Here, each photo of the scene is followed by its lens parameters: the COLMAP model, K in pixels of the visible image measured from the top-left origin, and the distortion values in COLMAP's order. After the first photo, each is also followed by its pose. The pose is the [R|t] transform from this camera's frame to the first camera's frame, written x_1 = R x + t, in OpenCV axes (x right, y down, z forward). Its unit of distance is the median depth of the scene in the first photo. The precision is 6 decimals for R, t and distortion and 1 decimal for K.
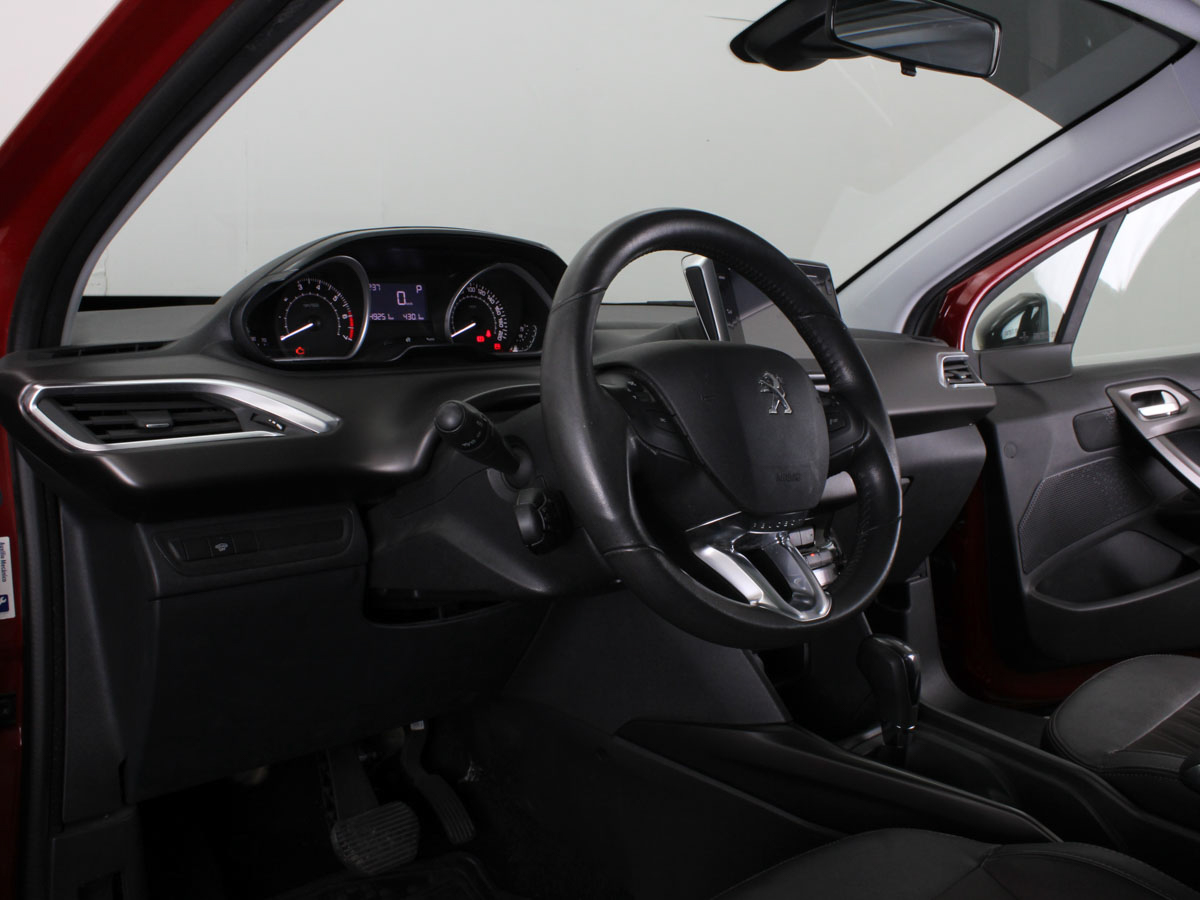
lens RADIAL K [[1112.2, 0, 600.0], [0, 1112.2, 450.0], [0, 0, 1]] dist [-0.164774, 0.147020]
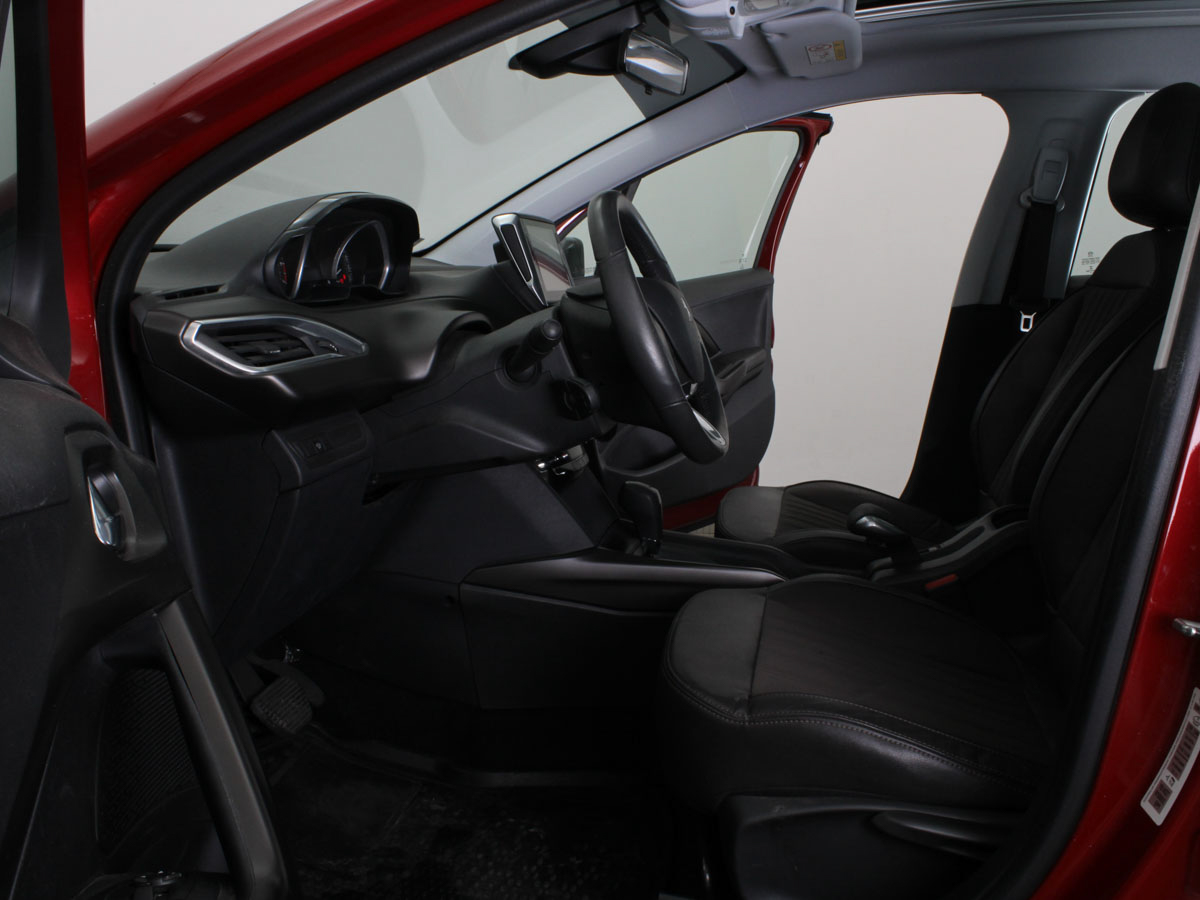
lens RADIAL K [[1112.2, 0, 600.0], [0, 1112.2, 450.0], [0, 0, 1]] dist [-0.164774, 0.147020]
pose [[0.823484, -0.101601, 0.558168, -0.750310], [0.071163, 0.994562, 0.076046, 0.018462], [-0.562859, -0.022902, 0.826236, -0.229601]]
